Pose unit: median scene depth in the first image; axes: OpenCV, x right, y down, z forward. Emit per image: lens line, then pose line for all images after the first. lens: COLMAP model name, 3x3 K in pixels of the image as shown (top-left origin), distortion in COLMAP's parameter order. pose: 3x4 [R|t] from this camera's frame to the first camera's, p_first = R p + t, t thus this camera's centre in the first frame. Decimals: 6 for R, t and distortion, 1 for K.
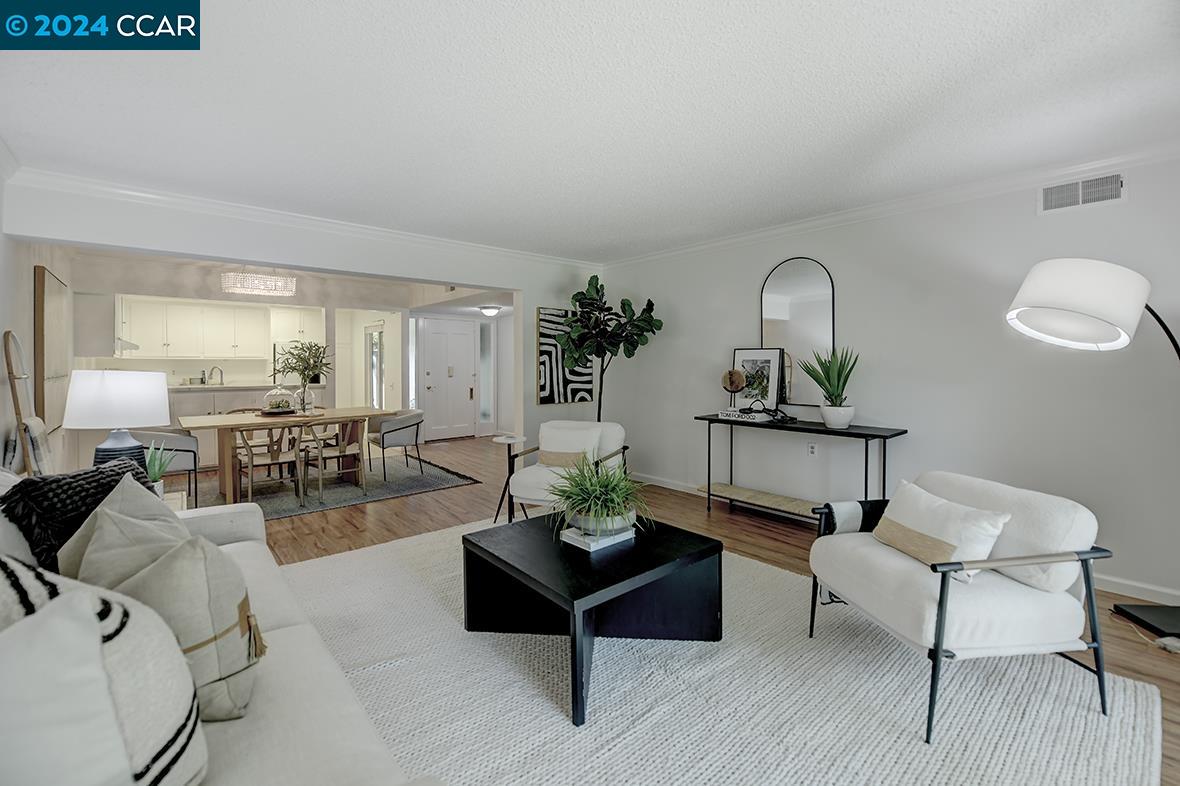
lens RADIAL K [[498.5, 0, 590.0], [0, 498.5, 361.6], [0, 0, 1]] dist [-0.016709, 0.000009]
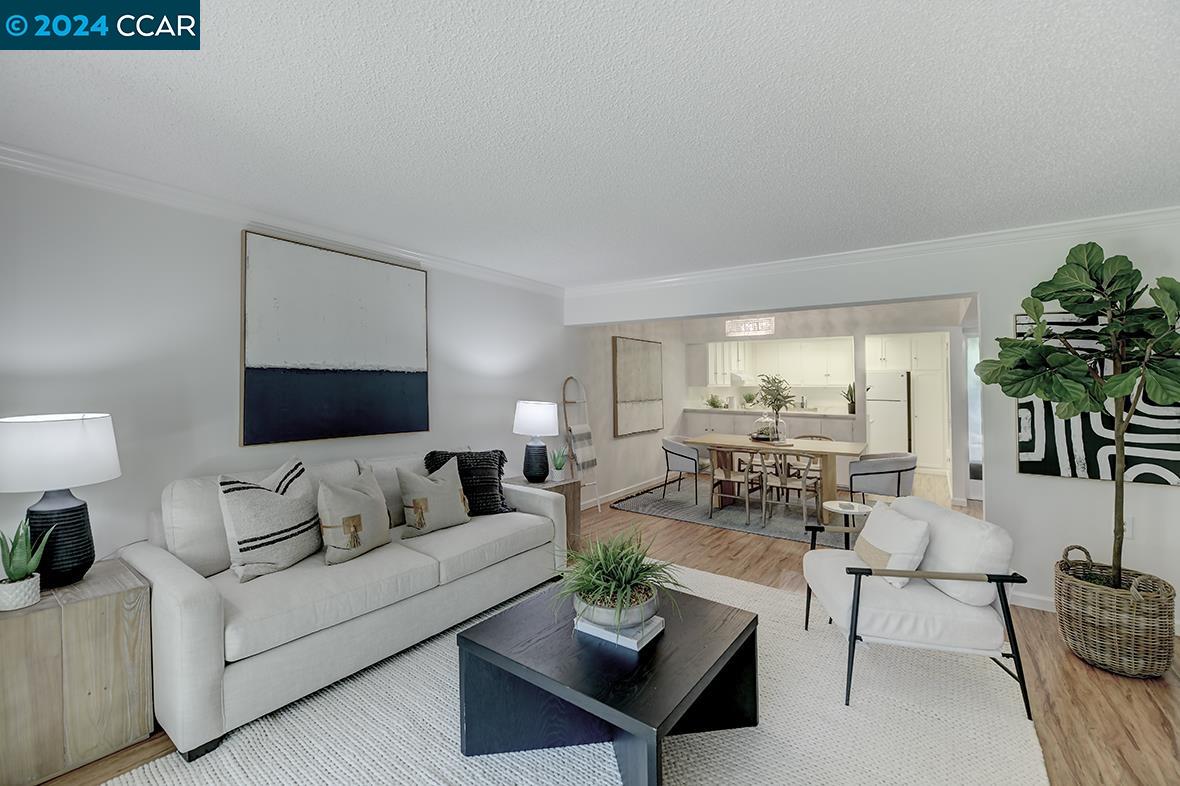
lens RADIAL K [[493.7, 0, 590.0], [0, 493.7, 393.0], [0, 0, 1]] dist [-0.018434, -0.000083]
pose [[0.229260, 0.020795, -0.973143, 0.384399], [-0.002896, 0.999782, 0.020682, -0.024585], [0.973361, -0.001923, 0.229270, 0.376164]]
